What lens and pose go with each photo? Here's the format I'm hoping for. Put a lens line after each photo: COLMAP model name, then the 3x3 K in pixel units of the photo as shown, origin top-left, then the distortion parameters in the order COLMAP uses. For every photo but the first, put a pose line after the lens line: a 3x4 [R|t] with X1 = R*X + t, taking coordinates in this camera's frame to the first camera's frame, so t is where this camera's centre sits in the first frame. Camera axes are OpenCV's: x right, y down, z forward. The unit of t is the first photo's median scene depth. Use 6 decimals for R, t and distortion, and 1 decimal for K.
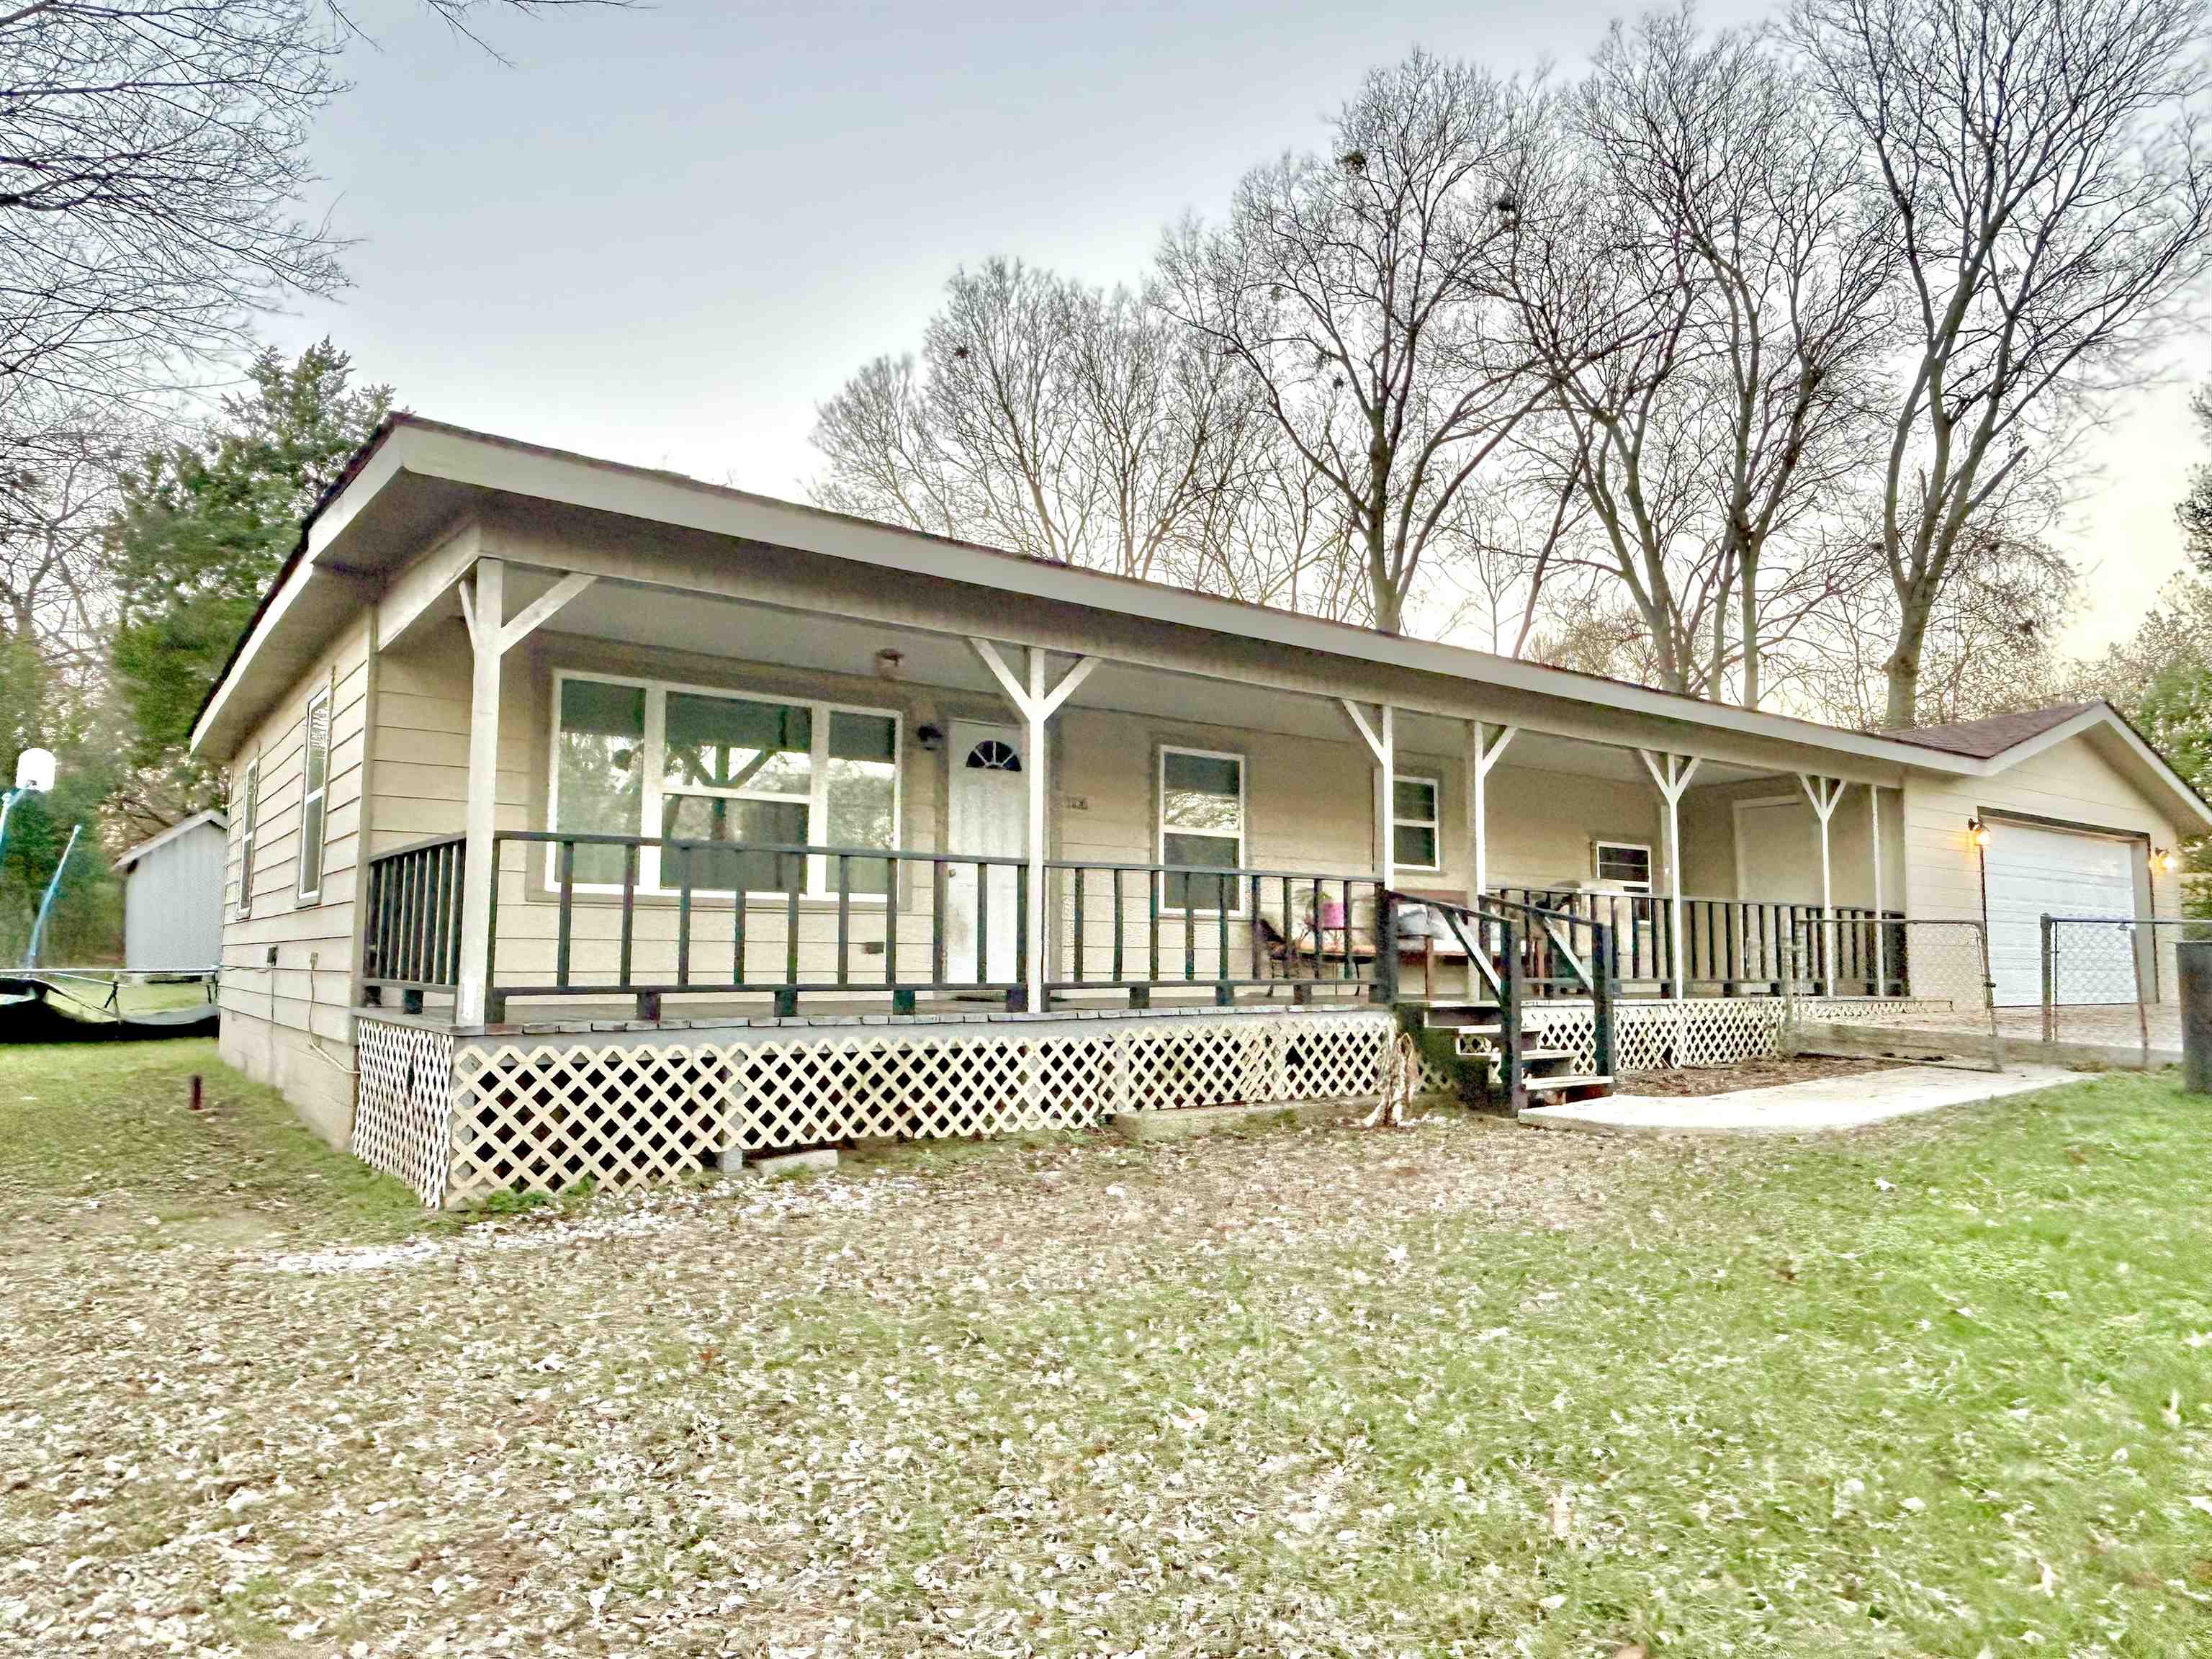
lens RADIAL K [[1363.4, 0, 1086.2], [0, 1363.4, 835.8], [0, 0, 1]] dist [-0.002775, 0.002200]
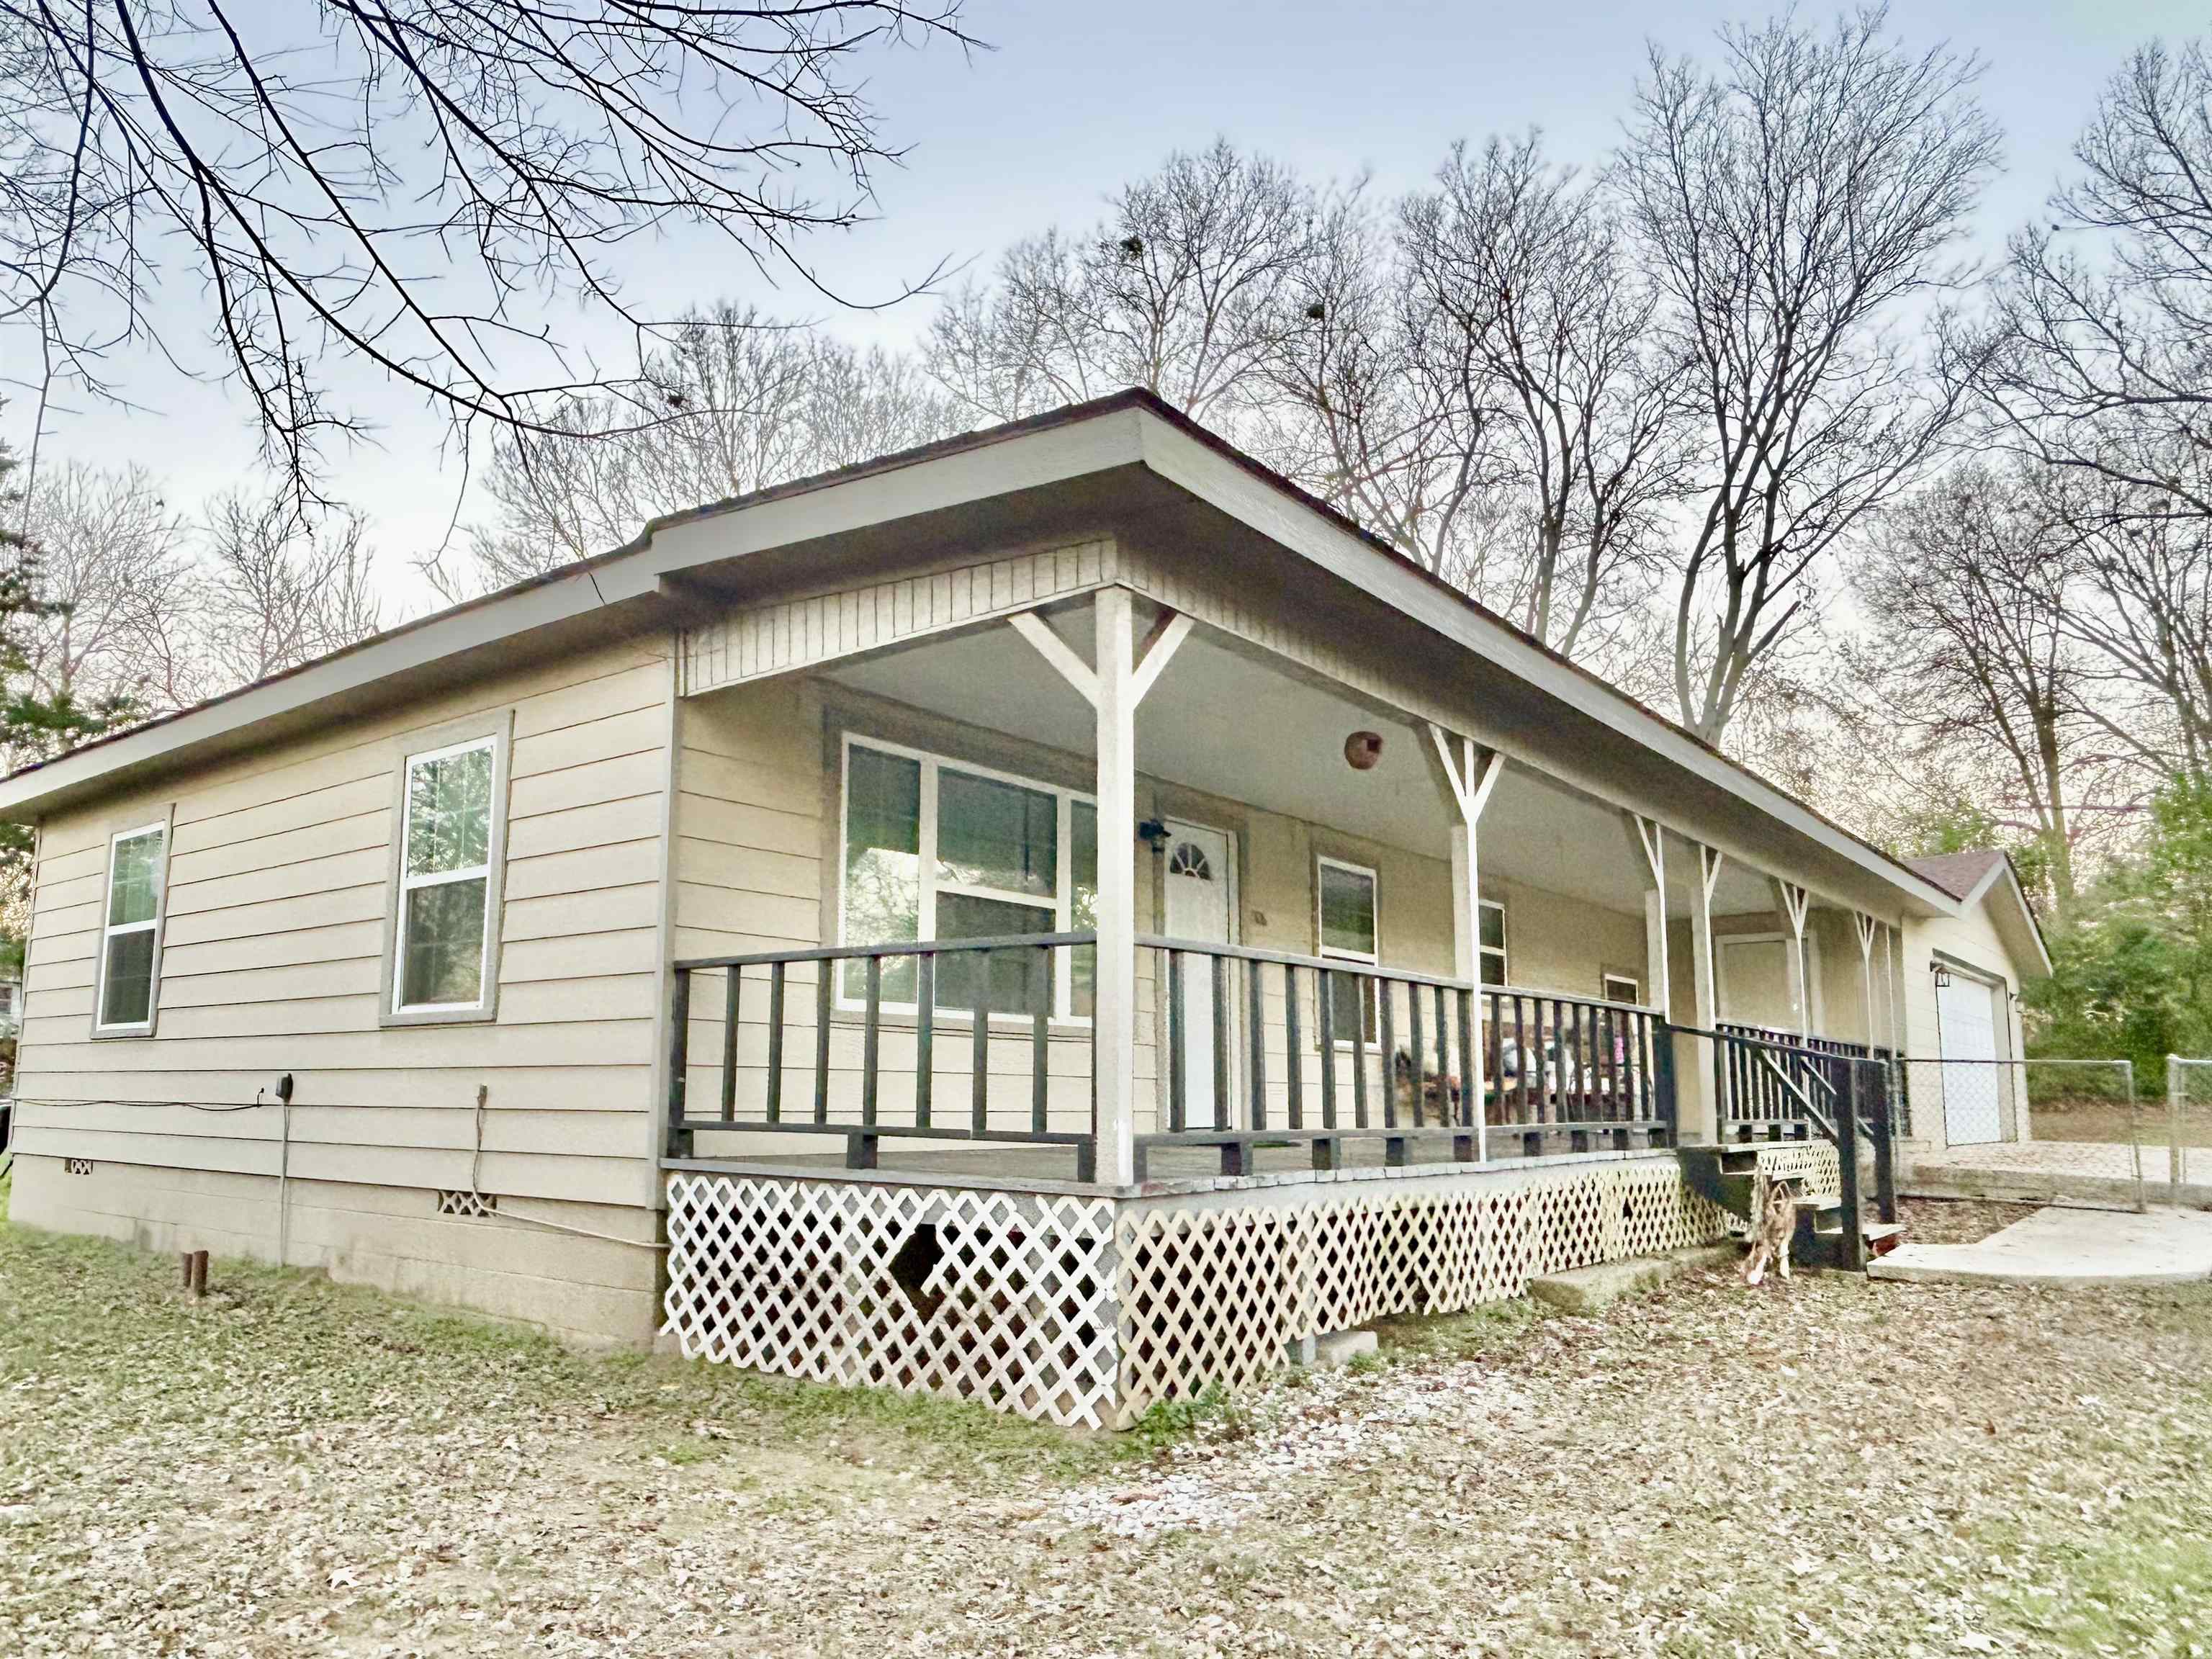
lens RADIAL K [[1498.0, 0, 1007.3], [0, 1498.0, 889.9], [0, 0, 1]] dist [0.006552, -0.008385]
pose [[0.972956, 0.034768, 0.228360, -0.310267], [-0.024373, 0.998541, -0.048187, 0.006538], [-0.229702, 0.041319, 0.972384, 0.079595]]
